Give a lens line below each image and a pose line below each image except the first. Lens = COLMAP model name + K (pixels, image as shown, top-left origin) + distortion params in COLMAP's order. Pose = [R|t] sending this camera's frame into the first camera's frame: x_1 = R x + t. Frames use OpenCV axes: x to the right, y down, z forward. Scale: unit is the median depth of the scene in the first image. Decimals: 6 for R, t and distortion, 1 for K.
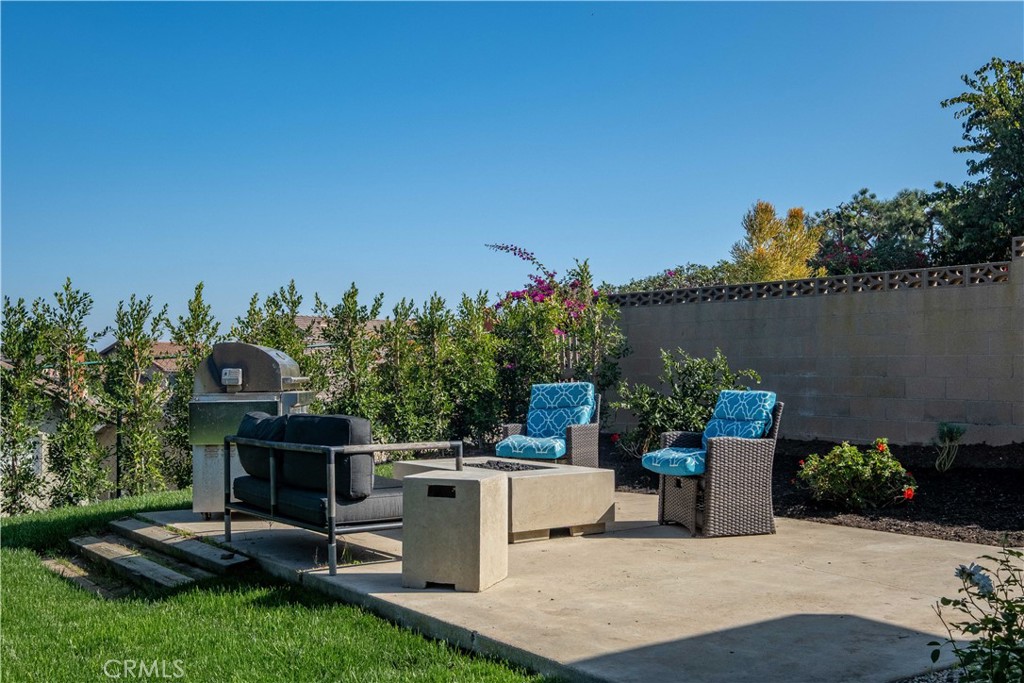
lens RADIAL K [[1040.4, 0, 528.6], [0, 1040.4, 339.4], [0, 0, 1]] dist [-0.017878, 0.000000]
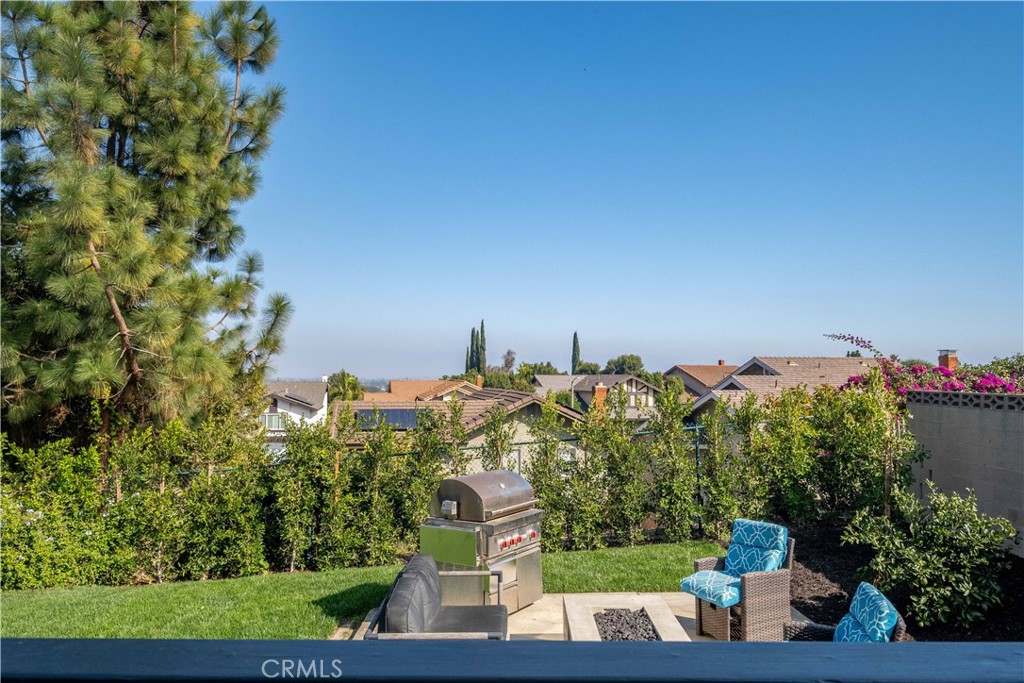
lens RADIAL K [[748.5, 0, 509.8], [0, 748.5, 338.0], [0, 0, 1]] dist [-0.010879, 0.012567]
pose [[0.810245, -0.032674, -0.585180, 0.335478], [0.018824, 0.999380, -0.029738, -0.151323], [0.585789, 0.013079, 0.810358, 0.320801]]
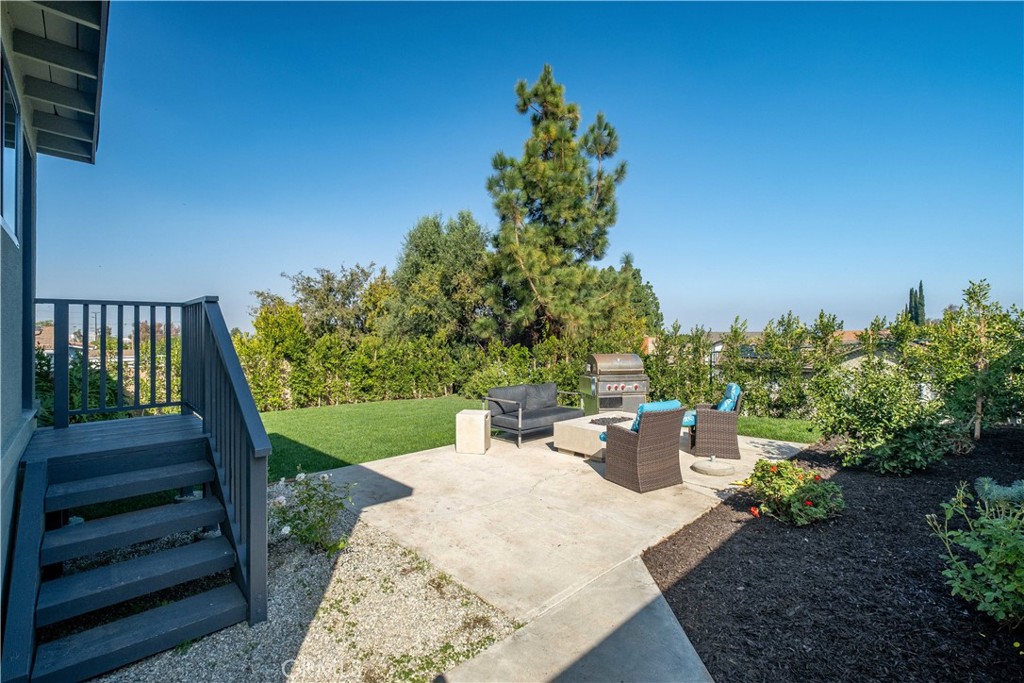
lens RADIAL K [[453.7, 0, 499.7], [0, 453.7, 330.8], [0, 0, 1]] dist [0.006850, -0.003423]
pose [[0.118034, -0.007151, -0.992984, 0.876381], [0.033528, 0.999433, -0.003212, -0.064805], [0.992443, -0.032914, 0.118207, 0.691750]]
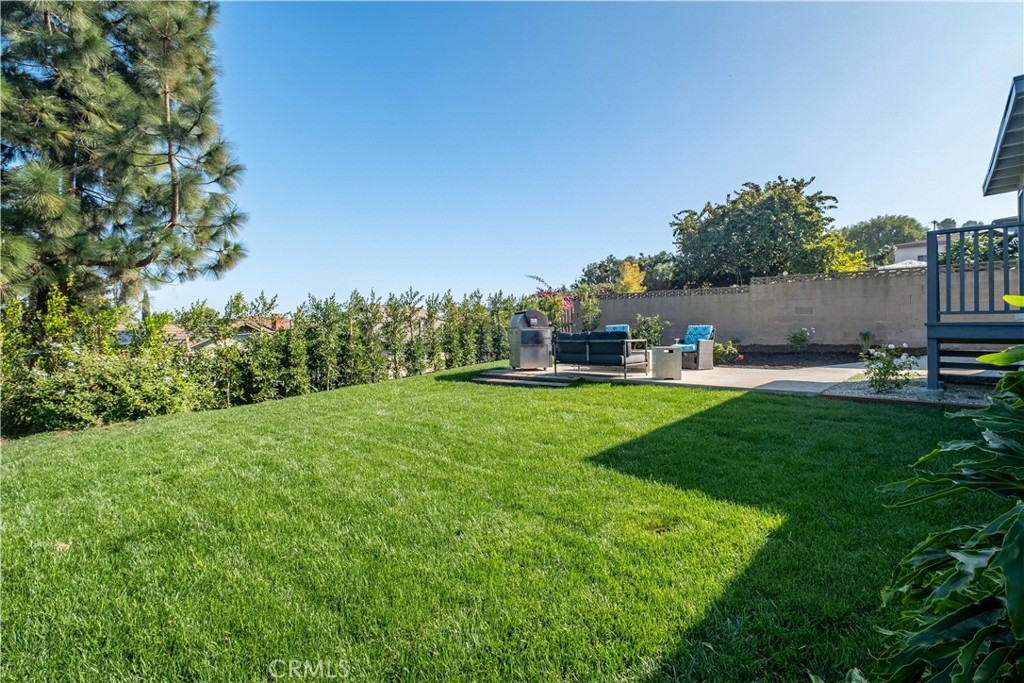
lens RADIAL K [[453.7, 0, 522.0], [0, 453.7, 336.4], [0, 0, 1]] dist [0.006850, -0.003423]
pose [[0.979972, -0.005093, 0.199069, -0.617049], [-0.004045, 0.998957, 0.045471, 0.021033], [-0.199093, -0.045366, 0.978930, -0.262197]]
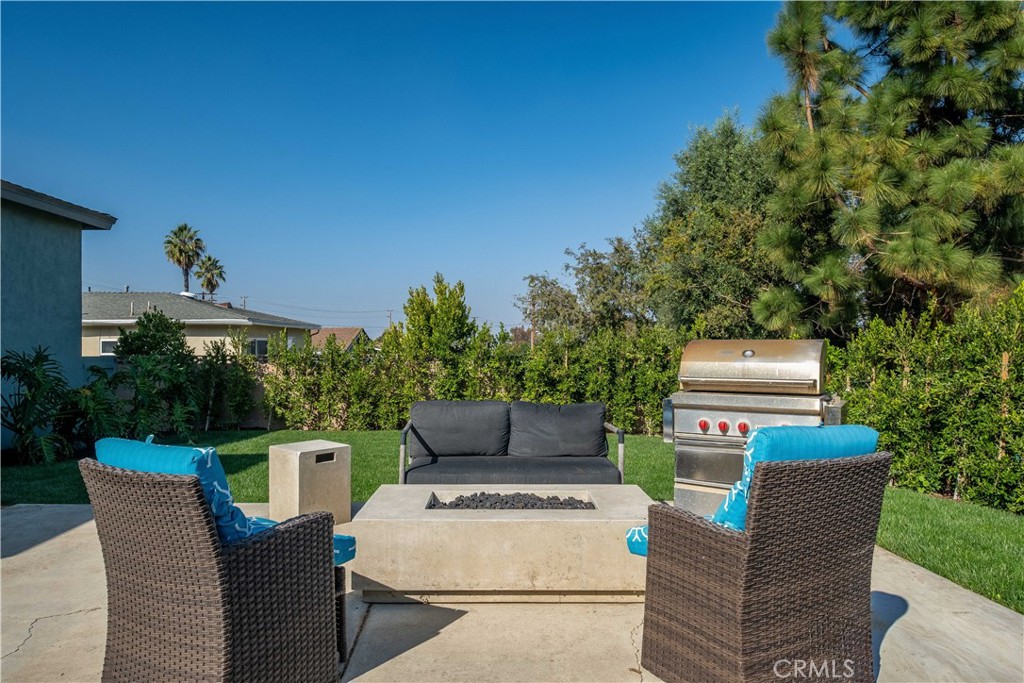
lens RADIAL K [[667.5, 0, 504.5], [0, 667.5, 345.3], [0, 0, 1]] dist [0.002019, -0.002264]
pose [[-0.555664, 0.002241, -0.831404, 0.396091], [0.026808, 0.999525, -0.015223, 0.013582], [0.830975, -0.030747, -0.555460, 1.290628]]
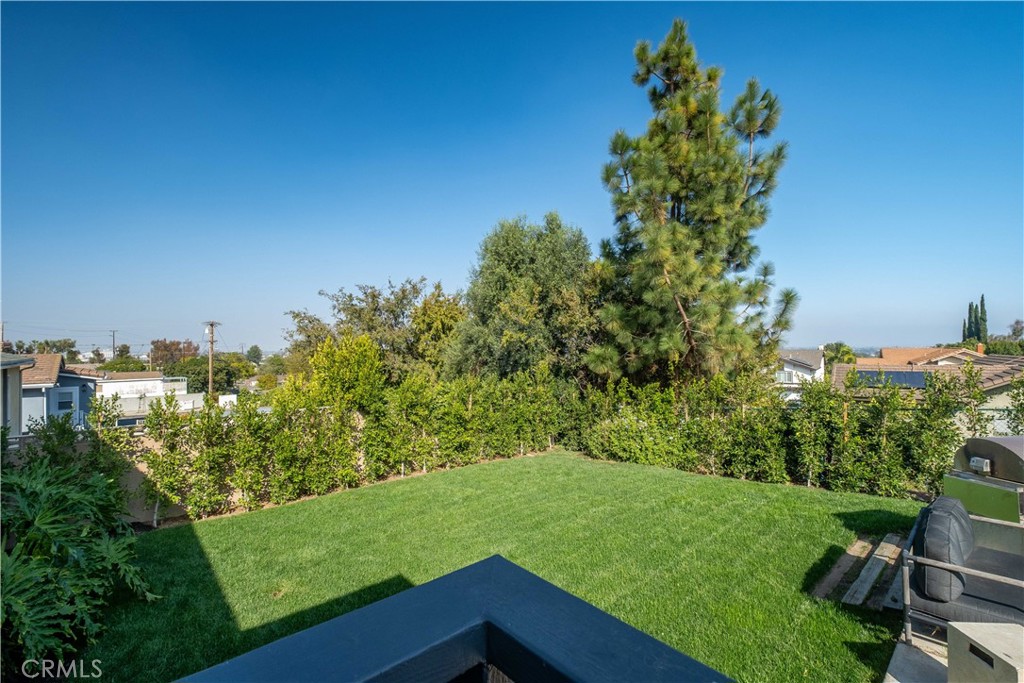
lens RADIAL K [[453.7, 0, 511.0], [0, 453.7, 339.2], [0, 0, 1]] dist [0.006850, -0.003423]
pose [[0.105997, -0.023945, -0.994078, 0.274182], [0.037581, 0.999092, -0.020059, -0.151973], [0.993656, -0.035232, 0.106801, 0.337657]]
